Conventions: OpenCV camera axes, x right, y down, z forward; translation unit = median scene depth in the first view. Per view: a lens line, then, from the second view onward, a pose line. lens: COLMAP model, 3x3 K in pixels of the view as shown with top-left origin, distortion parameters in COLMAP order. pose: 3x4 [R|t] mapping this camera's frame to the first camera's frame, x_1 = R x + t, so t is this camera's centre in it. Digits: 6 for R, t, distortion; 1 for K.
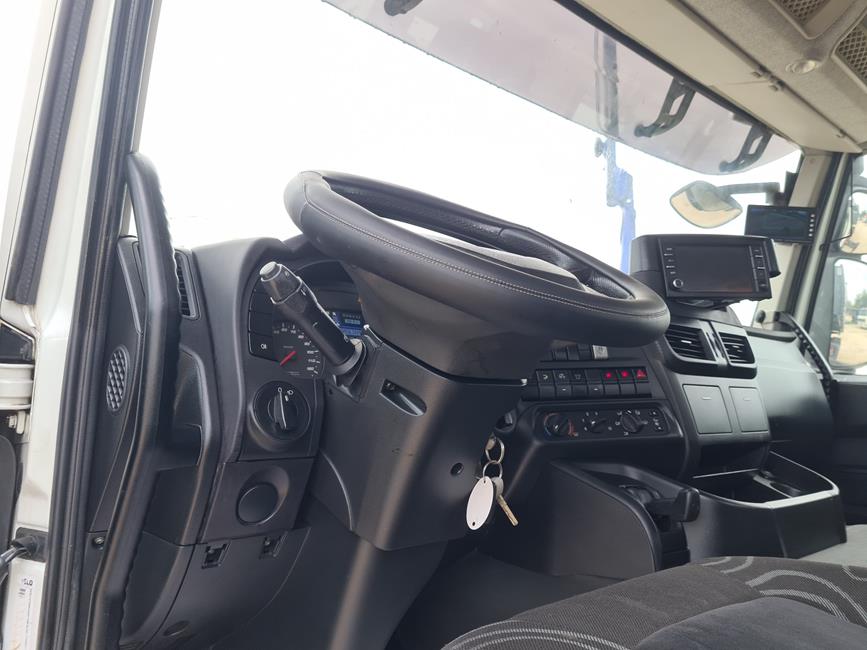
lens RADIAL K [[653.8, 0, 450.2], [0, 653.8, 326.0], [0, 0, 1]] dist [0.082020, -0.055647]
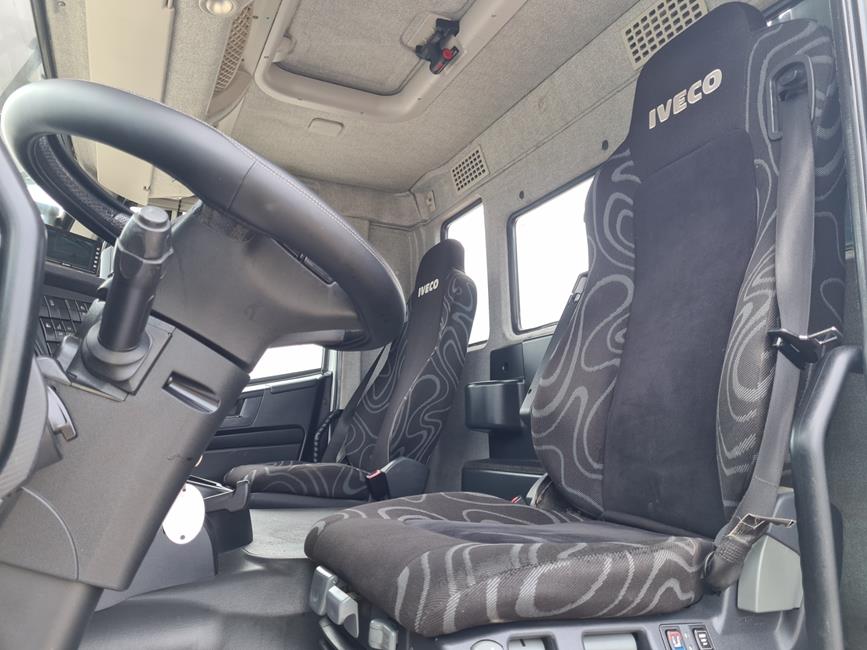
lens RADIAL K [[653.8, 0, 450.2], [0, 653.8, 326.0], [0, 0, 1]] dist [0.082020, -0.055647]
pose [[0.277439, 0.100760, 0.955445, -0.445536], [-0.039808, 0.994837, -0.093355, 0.049249], [-0.959918, -0.012134, 0.280018, 0.226966]]
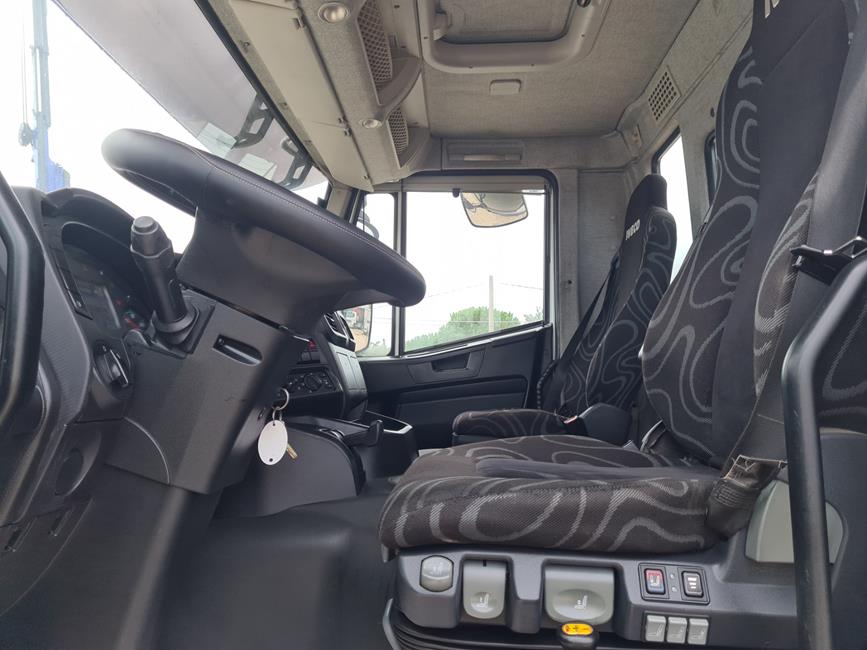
lens RADIAL K [[653.8, 0, 450.2], [0, 653.8, 326.0], [0, 0, 1]] dist [0.082020, -0.055647]
pose [[0.675997, -0.001490, 0.736903, -0.356782], [0.017409, 0.999751, -0.013948, 0.048223], [-0.736699, 0.022258, 0.675855, -0.022733]]
